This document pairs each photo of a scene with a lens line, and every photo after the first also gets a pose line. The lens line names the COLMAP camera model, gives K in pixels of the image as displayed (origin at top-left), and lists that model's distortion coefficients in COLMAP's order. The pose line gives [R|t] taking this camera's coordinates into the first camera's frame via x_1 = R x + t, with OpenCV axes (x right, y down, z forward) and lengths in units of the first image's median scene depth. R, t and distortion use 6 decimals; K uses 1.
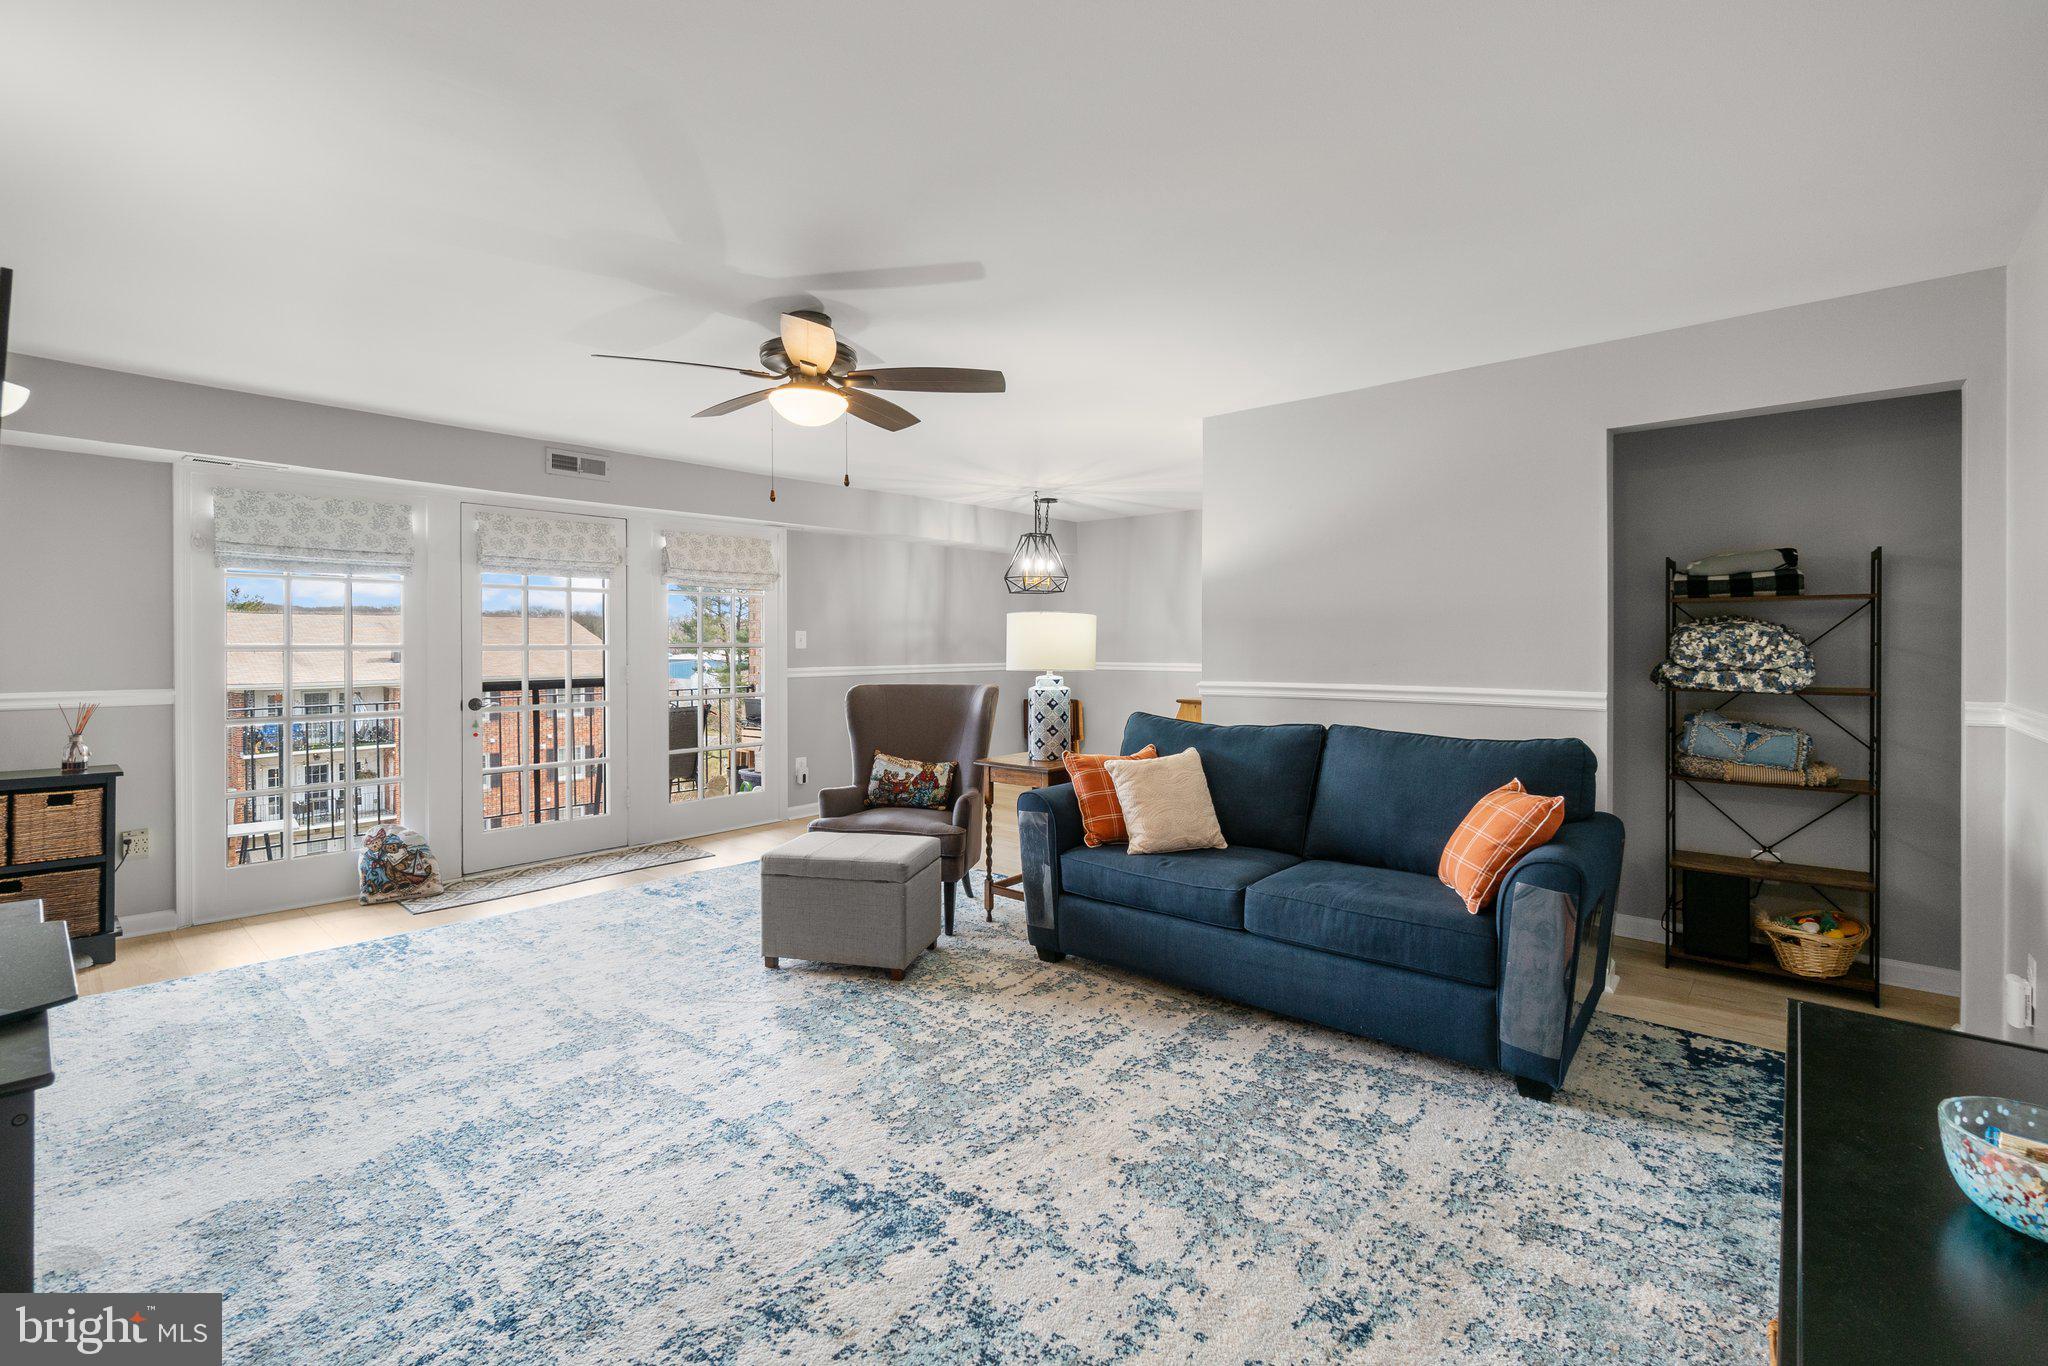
lens RADIAL K [[897.4, 0, 1018.3], [0, 897.4, 646.0], [0, 0, 1]] dist [-0.005998, 0.001251]
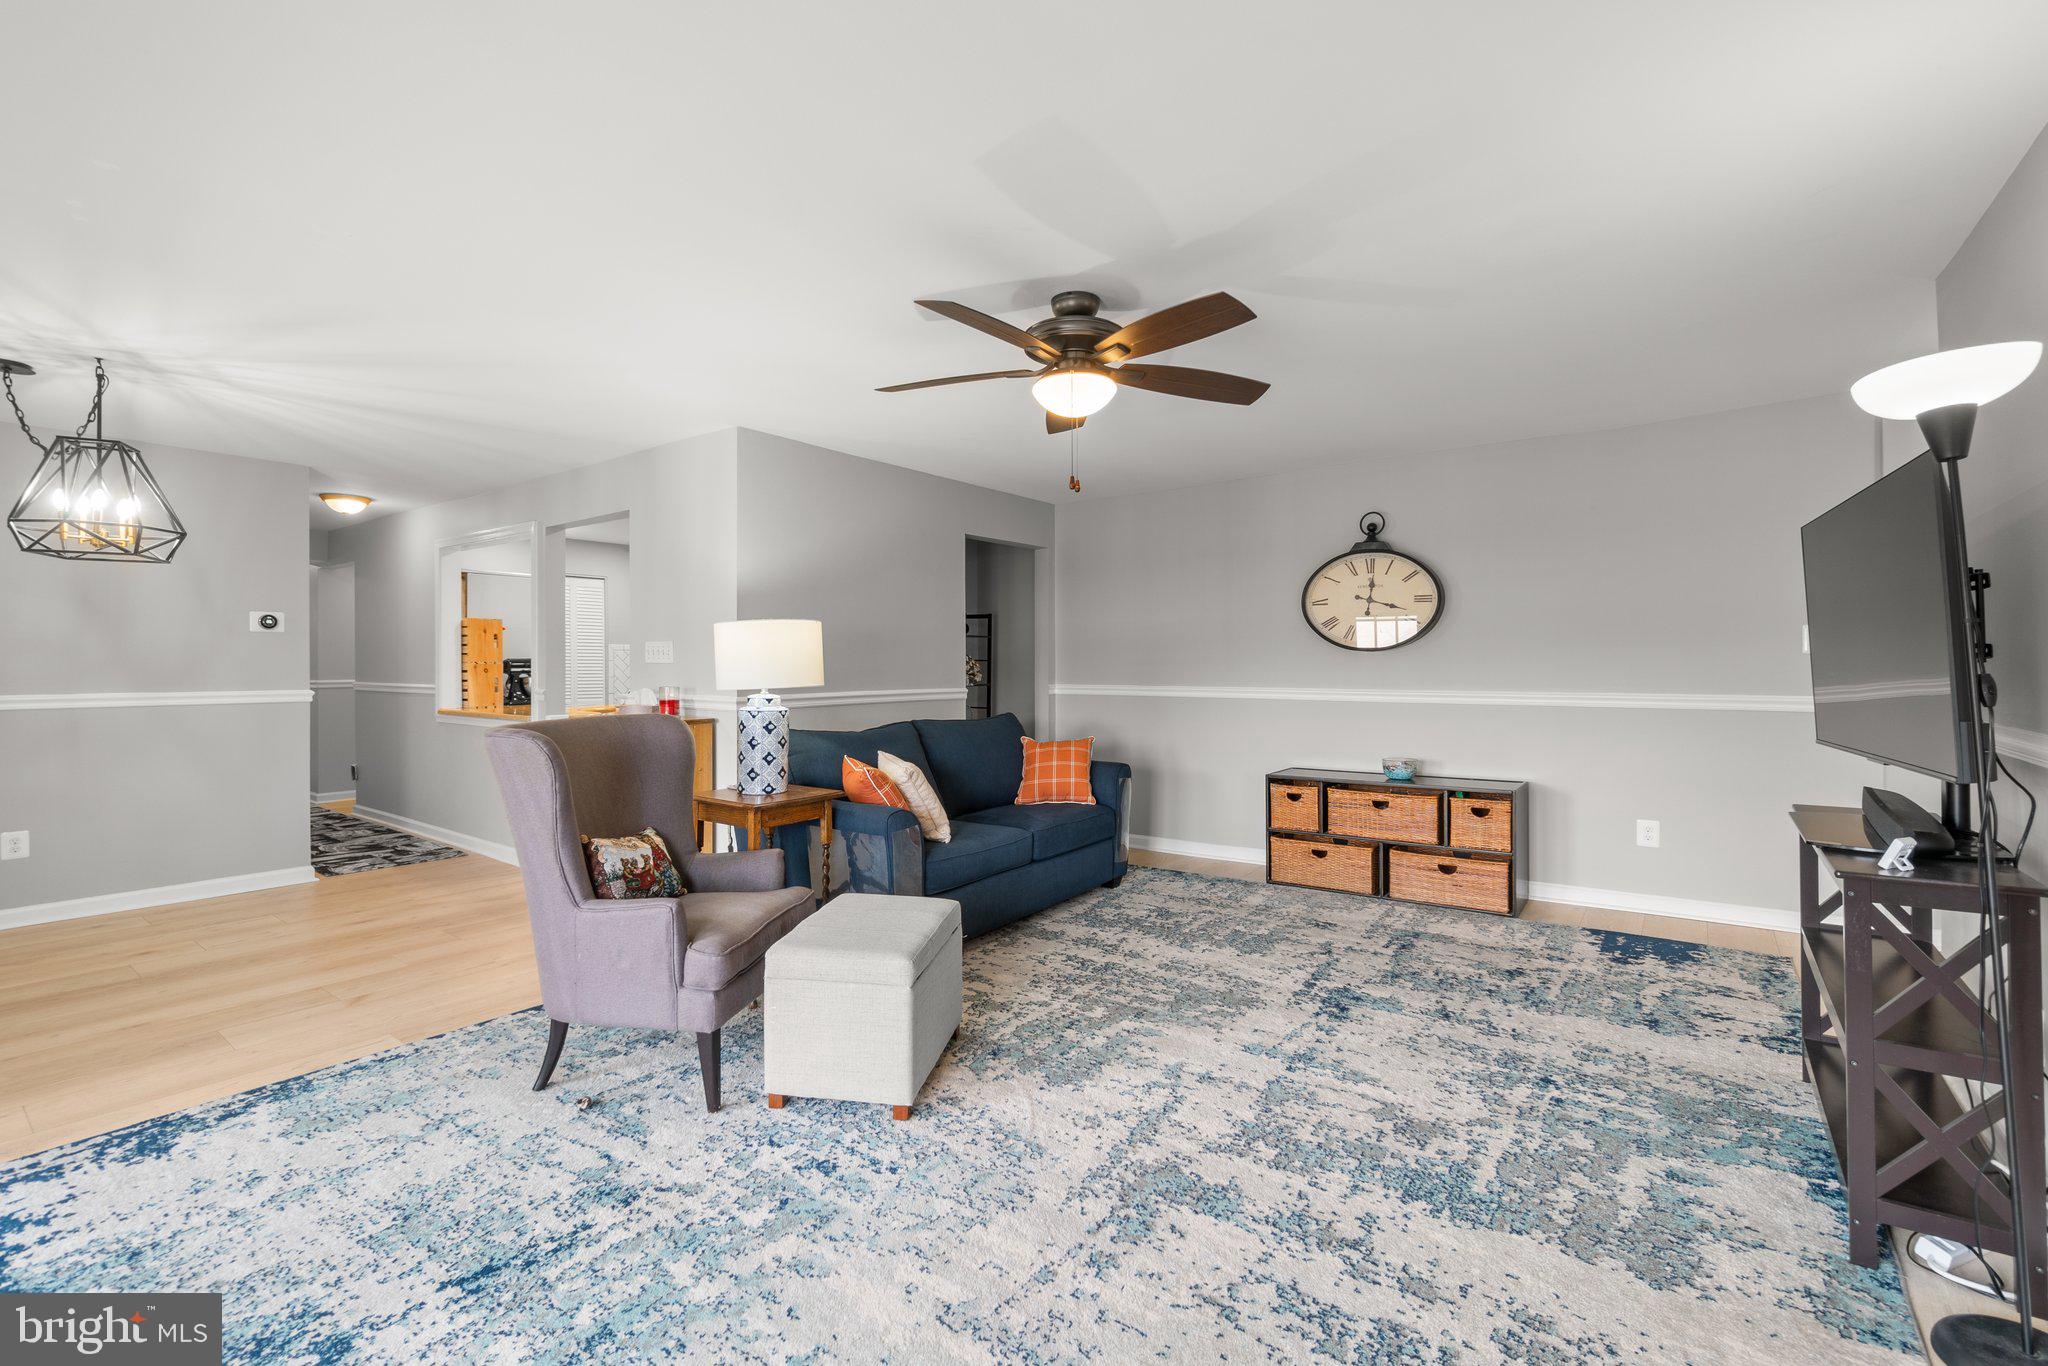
lens RADIAL K [[897.4, 0, 1017.7], [0, 897.4, 665.7], [0, 0, 1]] dist [-0.005998, 0.001251]
pose [[-0.083568, -0.000865, 0.996502, -1.169263], [0.005732, 0.999983, 0.001349, 0.009456], [-0.996486, 0.005824, -0.083561, 1.163959]]
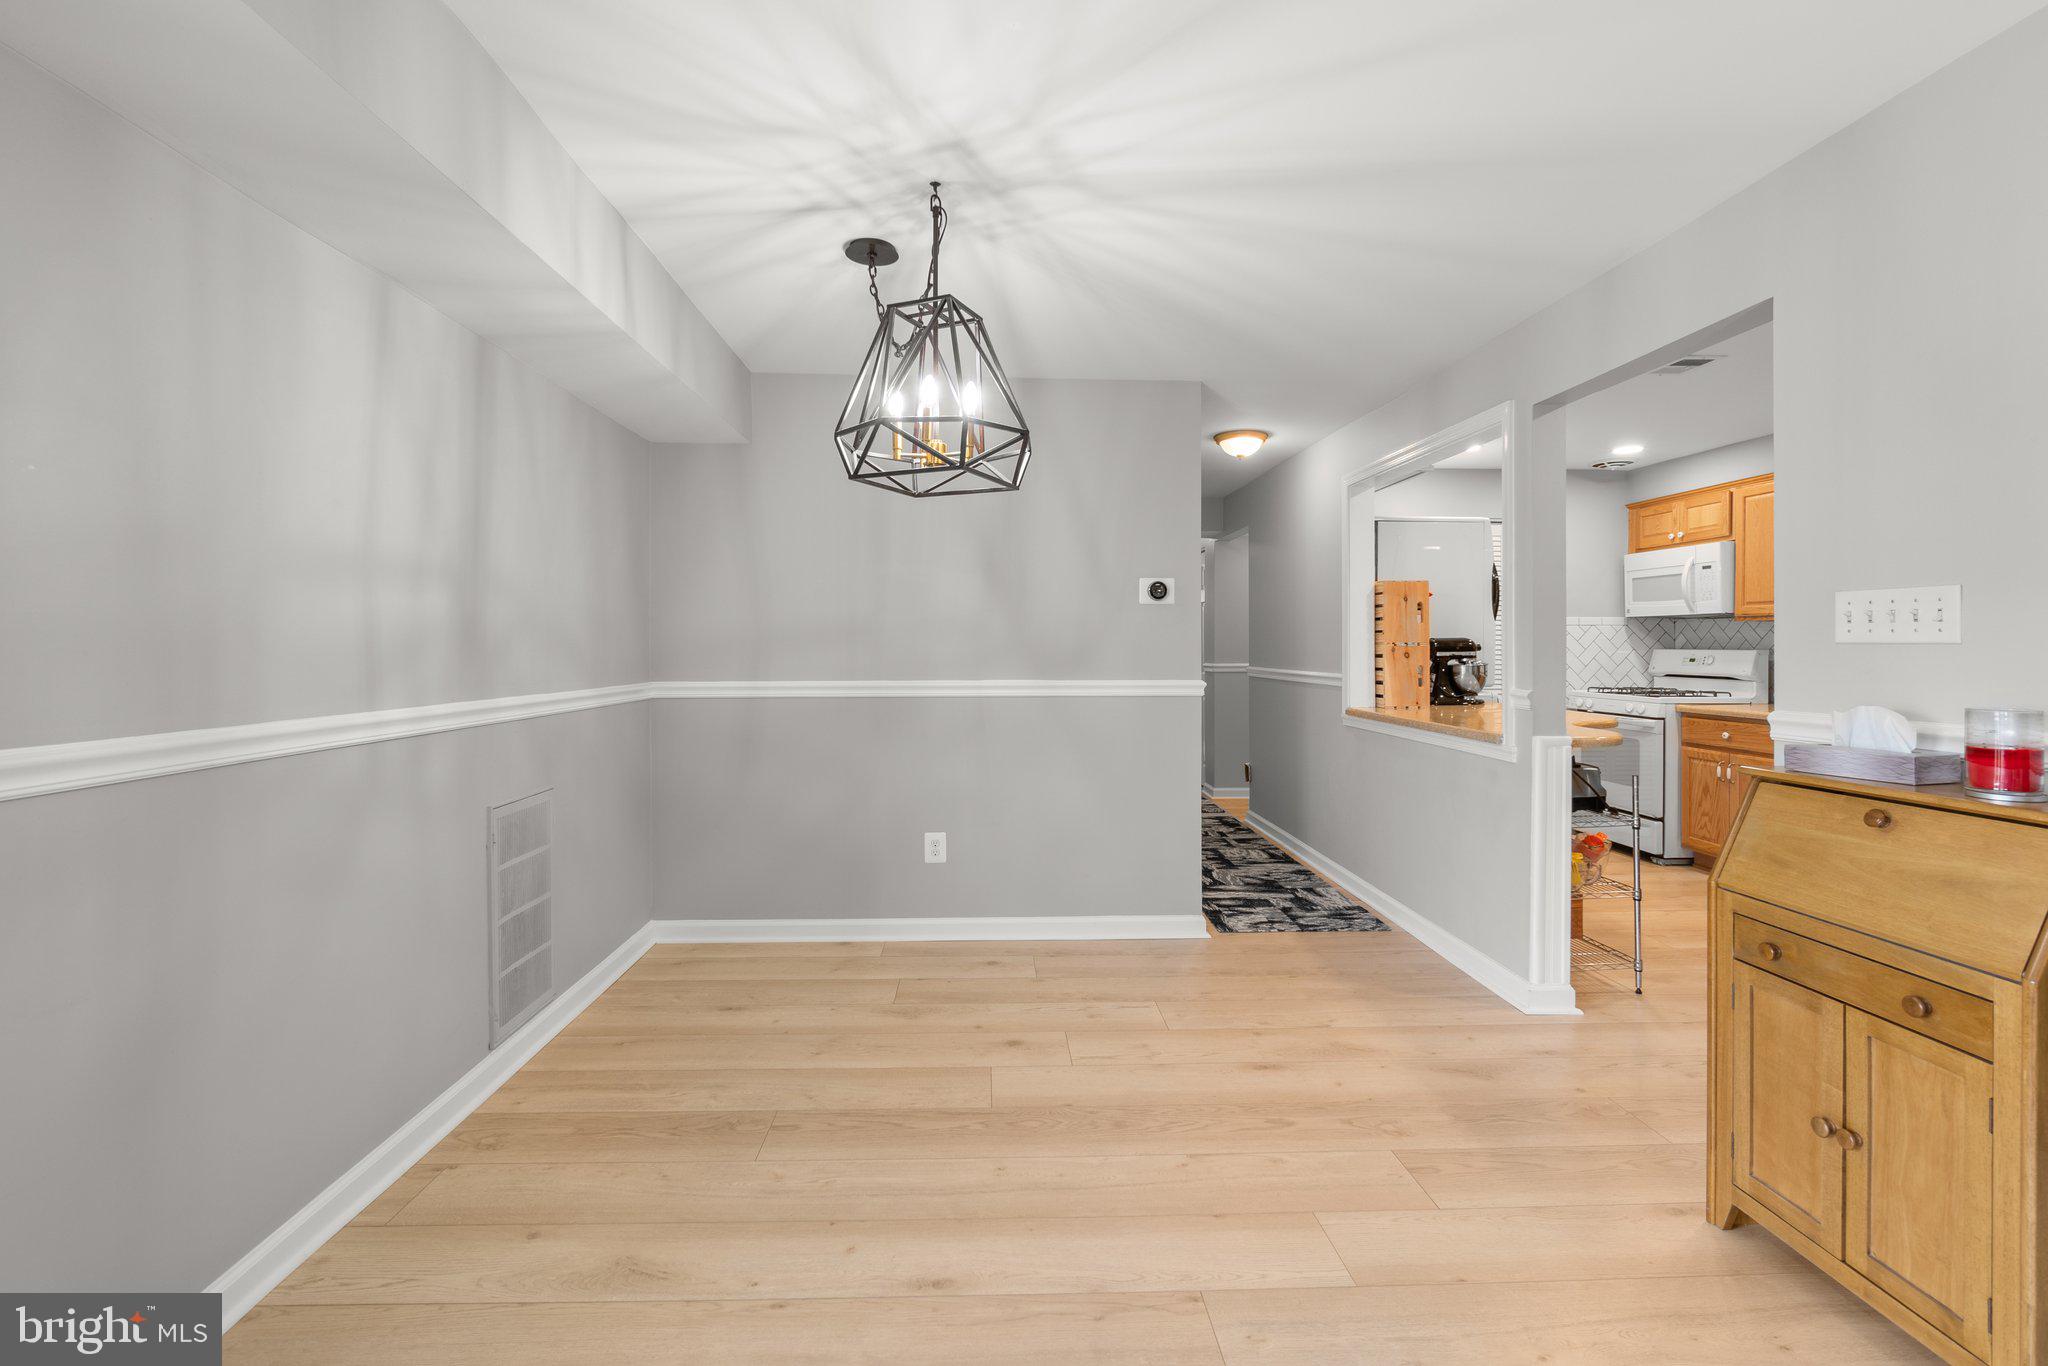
lens RADIAL K [[897.4, 0, 1013.4], [0, 897.4, 648.1], [0, 0, 1]] dist [-0.005998, 0.001251]
pose [[0.721640, -0.000504, 0.692269, -0.425817], [0.002561, 0.999995, -0.001941, 0.006371], [-0.692264, 0.003174, 0.721637, 1.635740]]
